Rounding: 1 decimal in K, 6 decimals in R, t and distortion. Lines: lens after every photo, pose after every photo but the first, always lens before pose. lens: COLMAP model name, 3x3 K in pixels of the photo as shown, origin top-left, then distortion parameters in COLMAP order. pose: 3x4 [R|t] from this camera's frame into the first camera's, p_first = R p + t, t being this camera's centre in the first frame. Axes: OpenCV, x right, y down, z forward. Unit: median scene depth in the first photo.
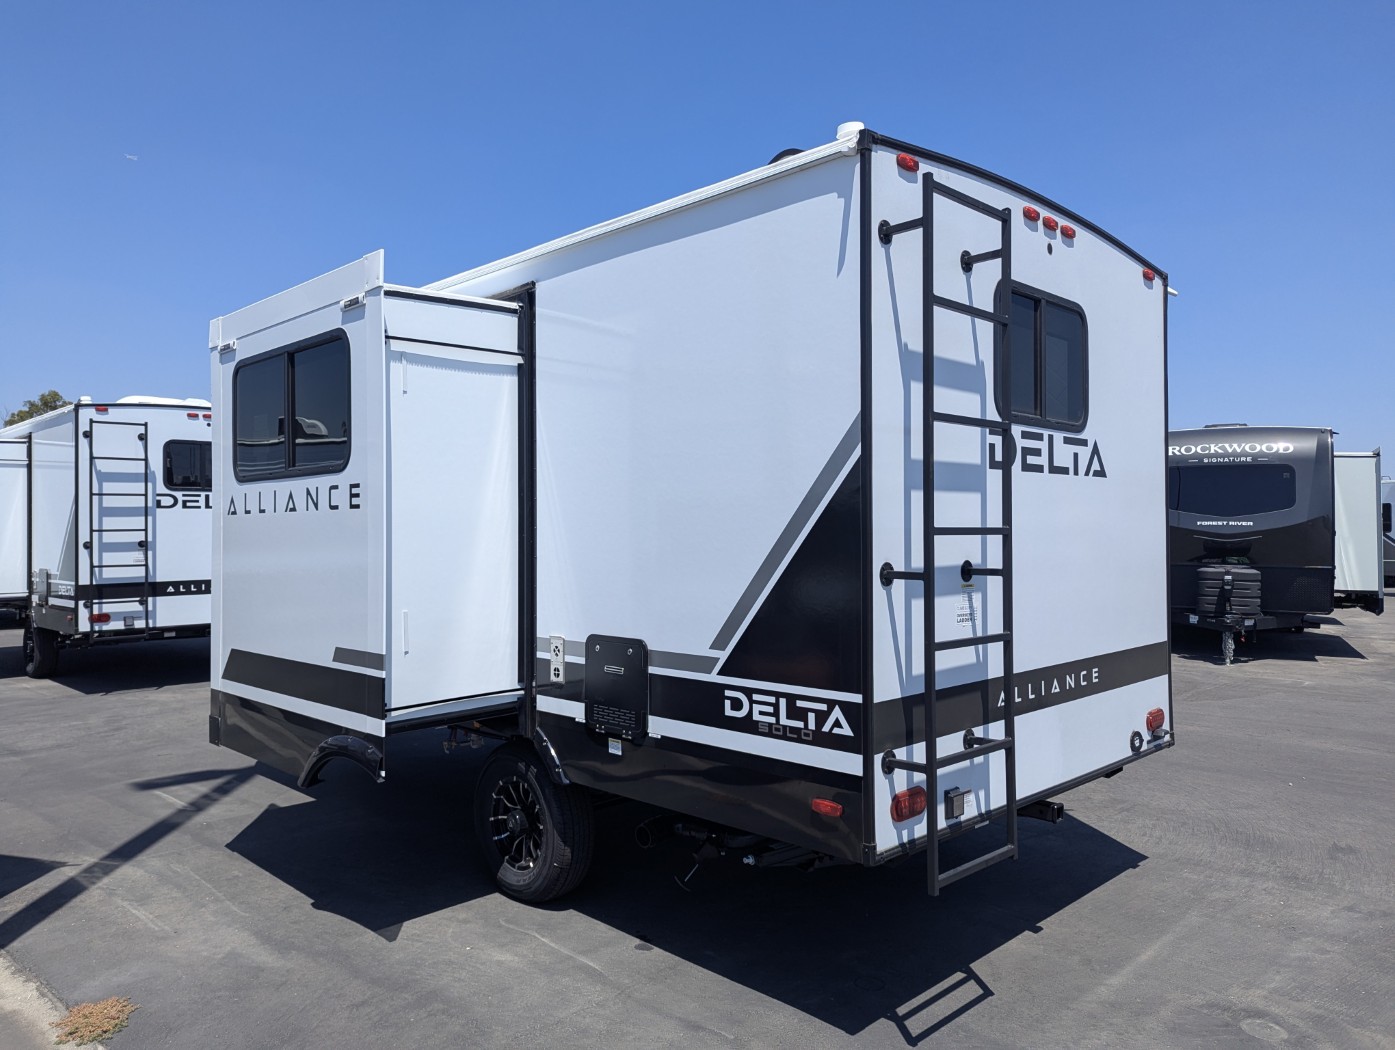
lens RADIAL K [[990.5, 0, 697.5], [0, 990.5, 525.0], [0, 0, 1]] dist [0.055601, -0.043109]
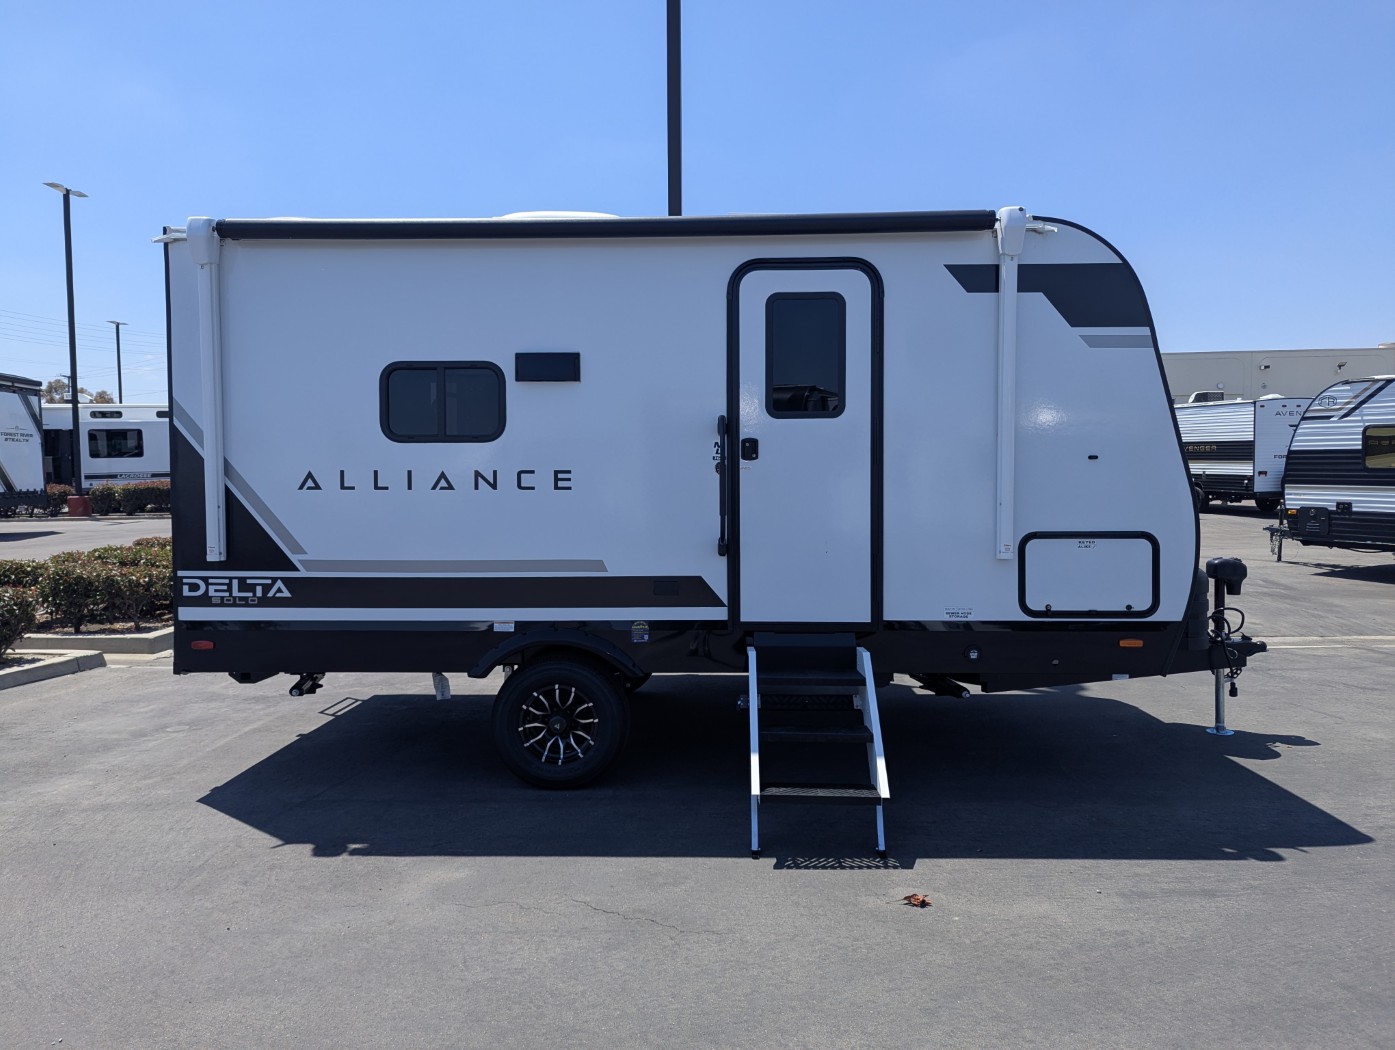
lens RADIAL K [[975.1, 0, 697.5], [0, 975.1, 525.0], [0, 0, 1]] dist [0.052616, -0.047428]
pose [[-0.724843, 0.038986, -0.687811, 0.926712], [0.014430, 0.999038, 0.041420, 0.029113], [0.688763, 0.020098, -0.724708, 2.522198]]
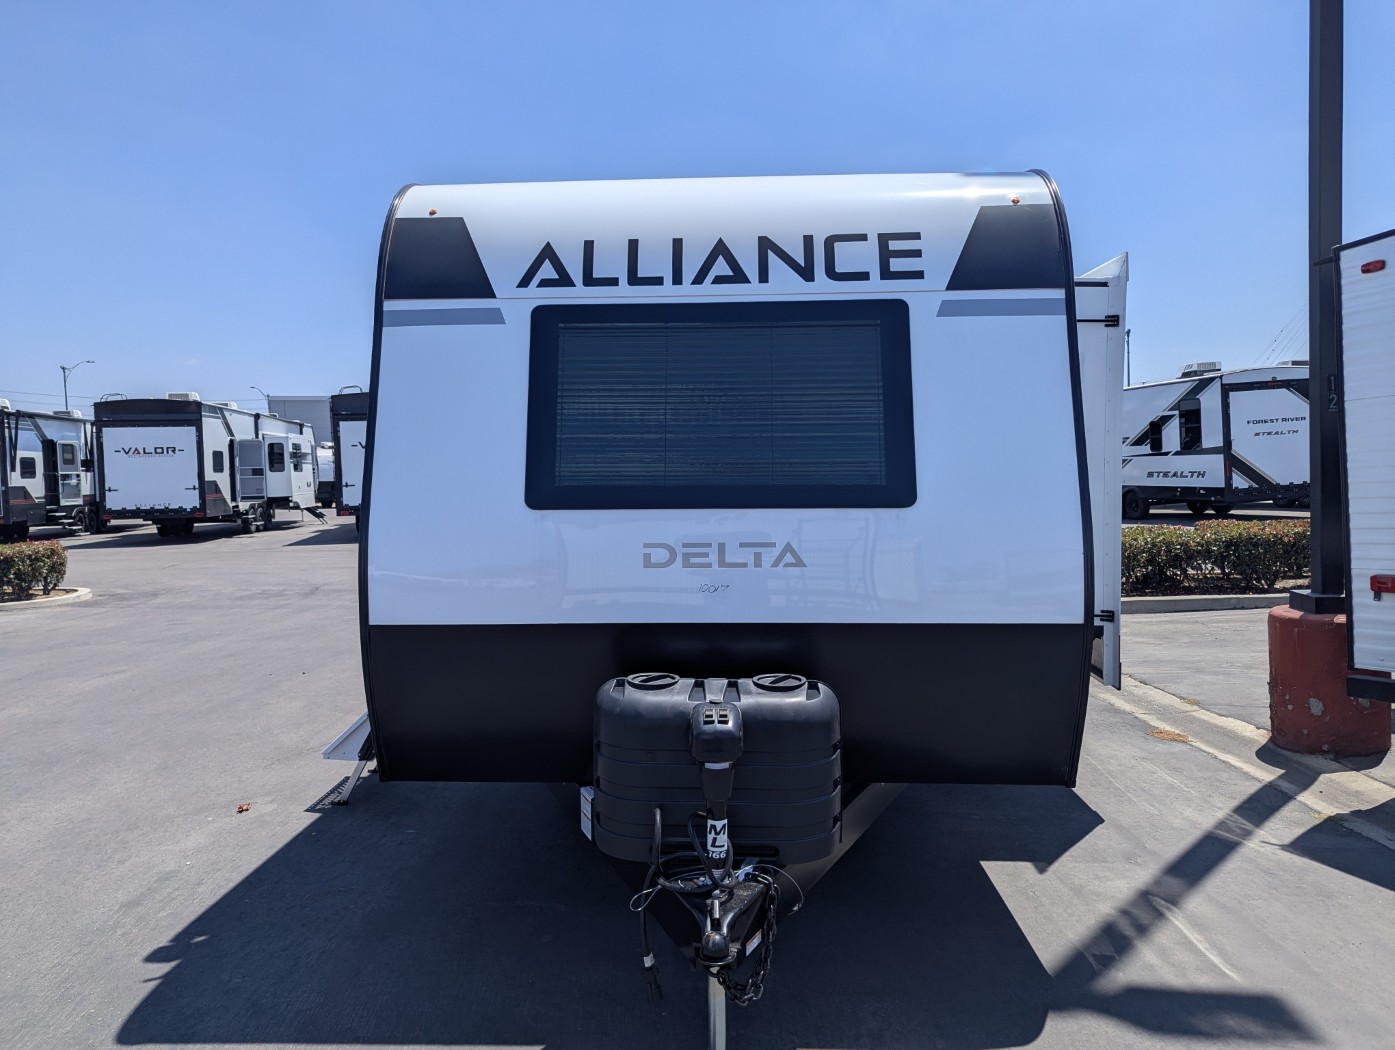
lens RADIAL K [[988.9, 0, 693.4], [0, 988.9, 515.8], [0, 0, 1]] dist [0.051459, -0.048725]
pose [[-0.683723, -0.027836, 0.729210, -1.126817], [0.009102, 0.998869, 0.046664, -0.000879], [-0.729685, 0.038543, -0.682697, 2.439991]]
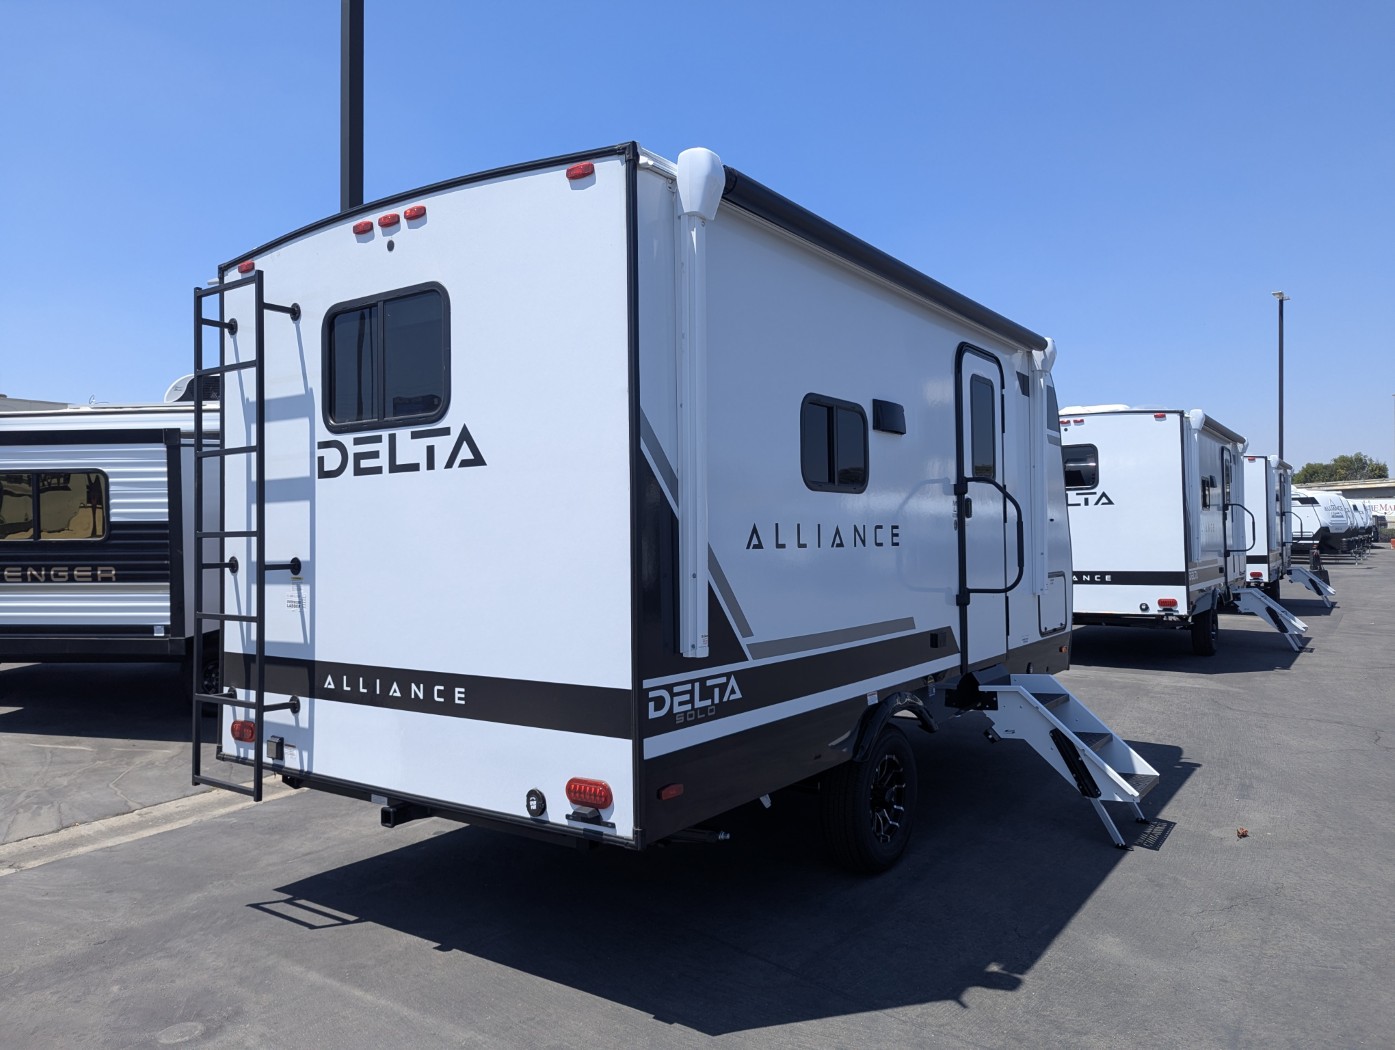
lens RADIAL K [[975.1, 0, 697.5], [0, 975.1, 525.0], [0, 0, 1]] dist [0.052616, -0.047428]
pose [[0.171927, -0.010840, -0.985050, 1.317591], [0.019610, 0.999779, -0.007579, 0.012508], [0.984915, -0.018014, 0.172101, 1.093564]]
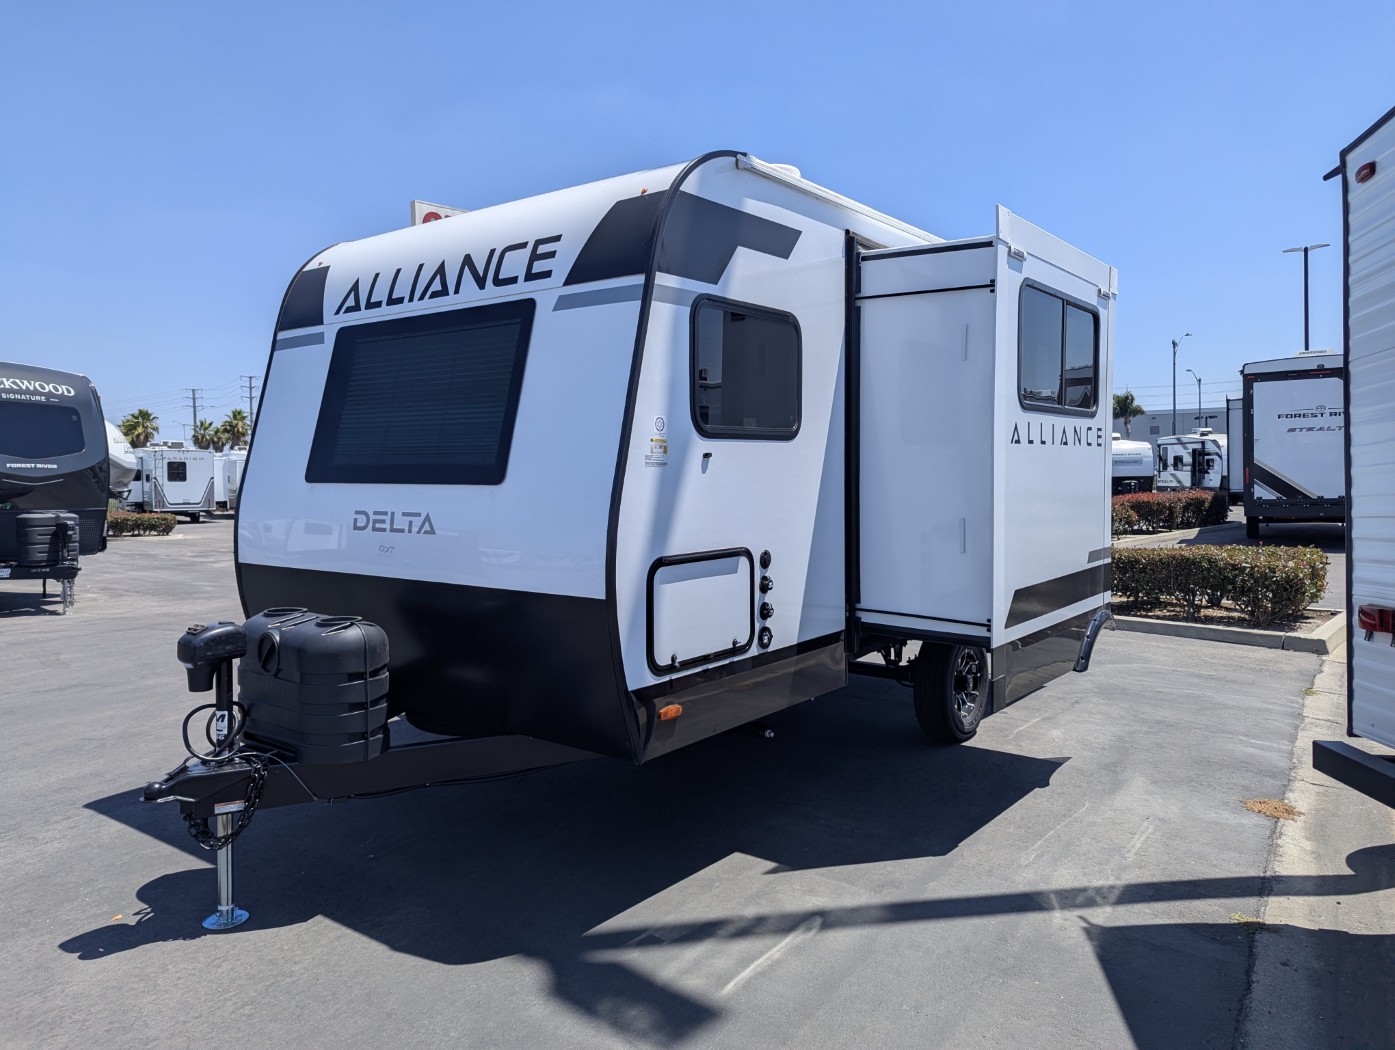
lens RADIAL K [[988.9, 0, 693.4], [0, 988.9, 515.8], [0, 0, 1]] dist [0.051459, -0.048725]
pose [[-0.138336, -0.039973, 0.989578, -1.582879], [-0.000533, 0.999188, 0.040287, 0.023059], [-0.990385, 0.005046, -0.138245, 1.701233]]
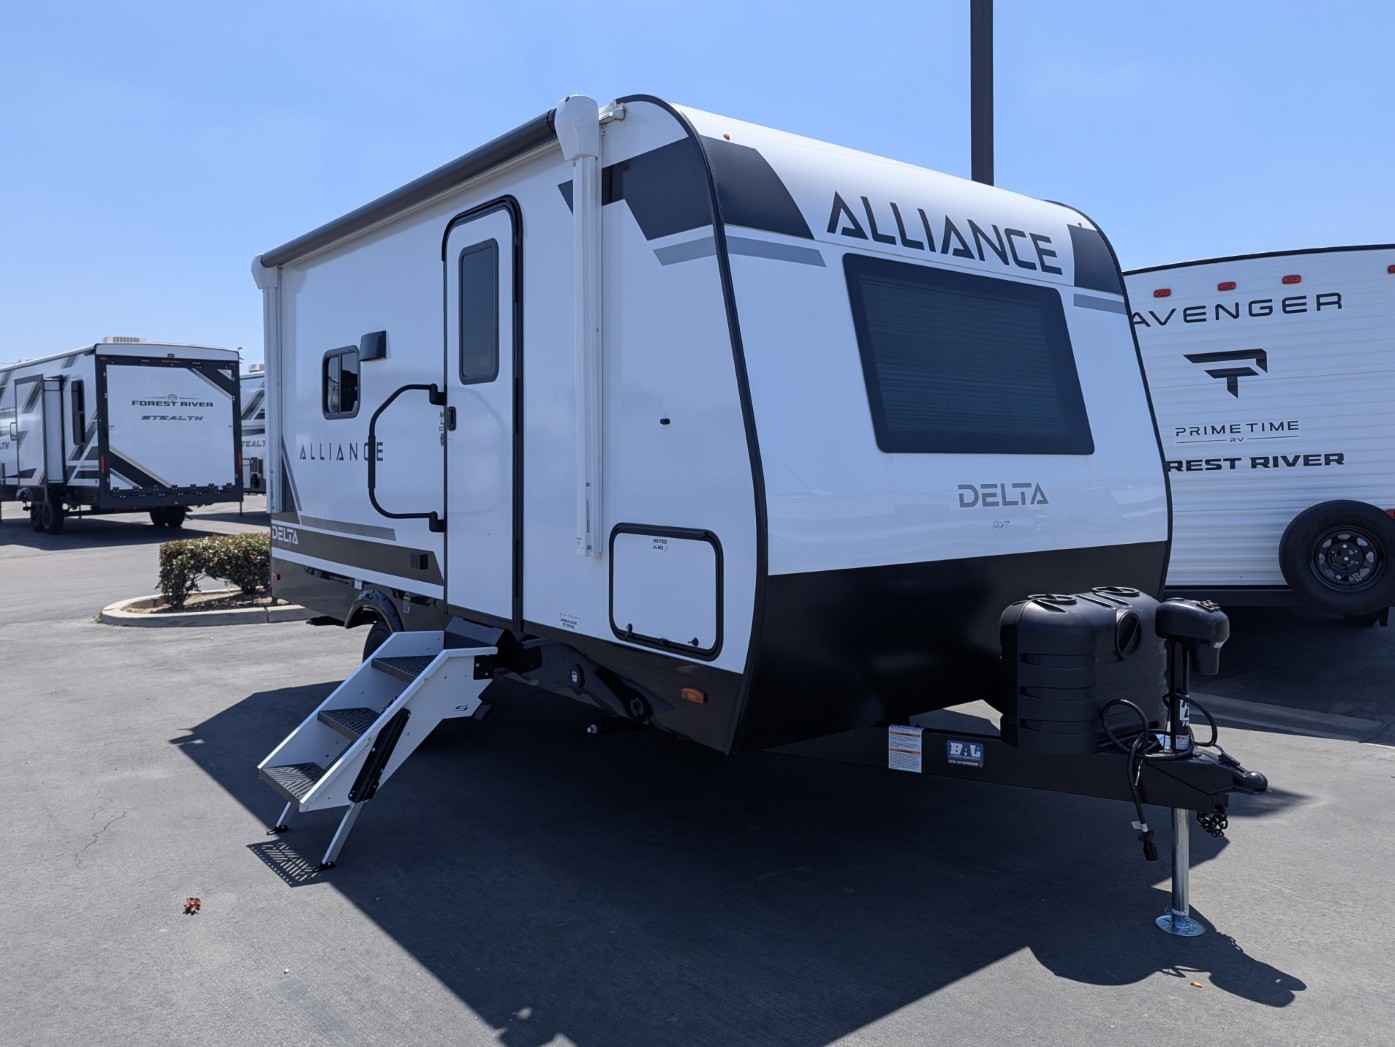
lens RADIAL K [[1051.1, 0, 739.7], [0, 1051.1, 478.3], [0, 0, 1]] dist [0.043833, -0.035564]
pose [[-0.995997, 0.003149, 0.089334, -0.387231], [0.004163, 0.999929, 0.011167, 0.042551], [-0.089292, 0.011495, -0.995939, 2.873914]]
